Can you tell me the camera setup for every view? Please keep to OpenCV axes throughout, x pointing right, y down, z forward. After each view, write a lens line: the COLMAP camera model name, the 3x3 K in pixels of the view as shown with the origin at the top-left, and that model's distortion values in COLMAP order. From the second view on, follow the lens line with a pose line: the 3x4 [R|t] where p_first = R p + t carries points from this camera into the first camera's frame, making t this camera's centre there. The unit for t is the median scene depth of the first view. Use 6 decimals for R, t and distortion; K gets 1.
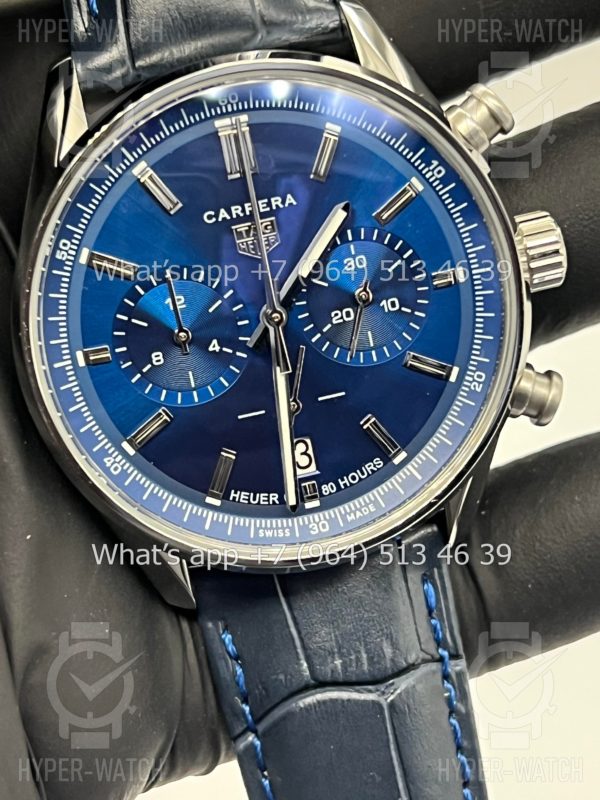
lens RADIAL K [[1791.1, 0, 300.0], [0, 1791.1, 400.0], [0, 0, 1]] dist [0.149715, 0.190018]
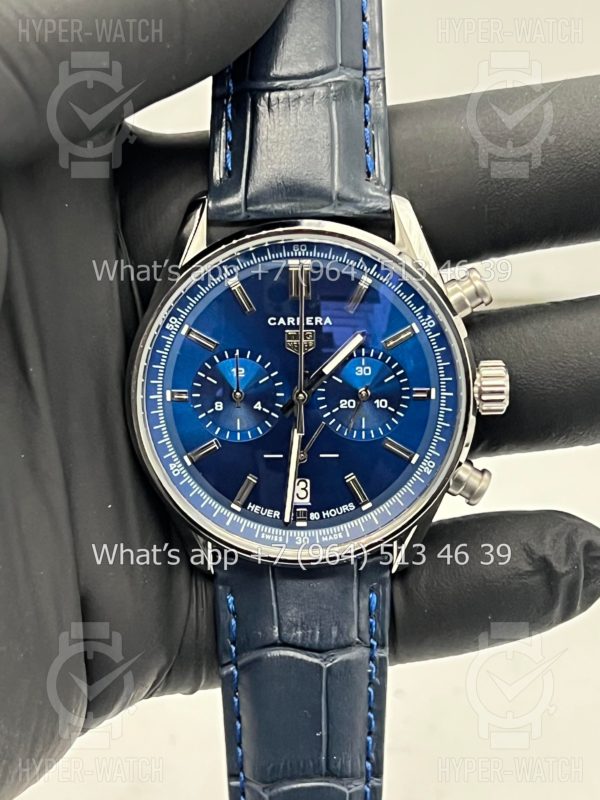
lens RADIAL K [[1885.1, 0, 300.0], [0, 1885.1, 400.0], [0, 0, 1]] dist [0.178586, -0.443064]
pose [[0.971779, 0.215531, -0.095879, 0.133068], [-0.212215, 0.976248, 0.043651, -0.109197], [0.103009, -0.022072, 0.994435, -0.540383]]
